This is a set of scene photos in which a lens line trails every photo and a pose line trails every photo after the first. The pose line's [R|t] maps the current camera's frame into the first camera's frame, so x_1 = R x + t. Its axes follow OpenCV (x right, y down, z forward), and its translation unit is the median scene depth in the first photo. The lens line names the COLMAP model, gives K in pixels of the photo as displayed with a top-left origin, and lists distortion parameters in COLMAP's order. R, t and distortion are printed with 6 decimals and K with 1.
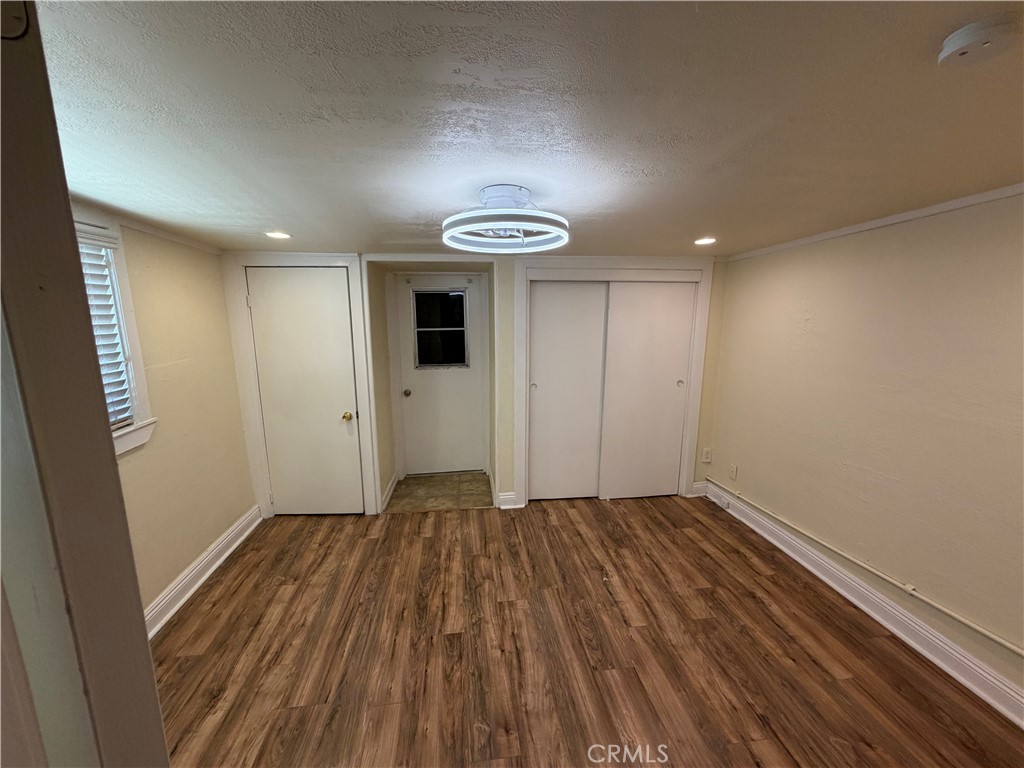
lens RADIAL K [[405.7, 0, 512.0], [0, 405.7, 384.0], [0, 0, 1]] dist [0.000127, 0.000240]
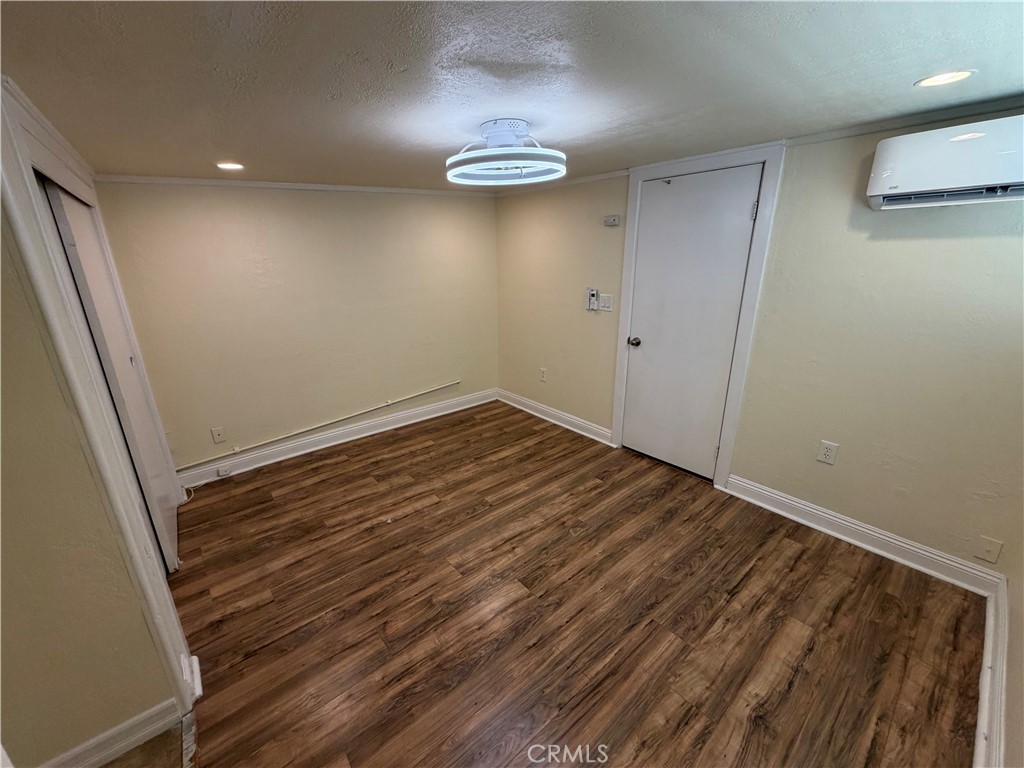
lens RADIAL K [[405.7, 0, 512.0], [0, 405.7, 384.0], [0, 0, 1]] dist [0.000127, 0.000240]
pose [[-0.529702, -0.254554, 0.809085, -0.795748], [0.164403, 0.904998, 0.392364, -0.209139], [-0.832098, 0.340852, -0.437529, 1.286194]]
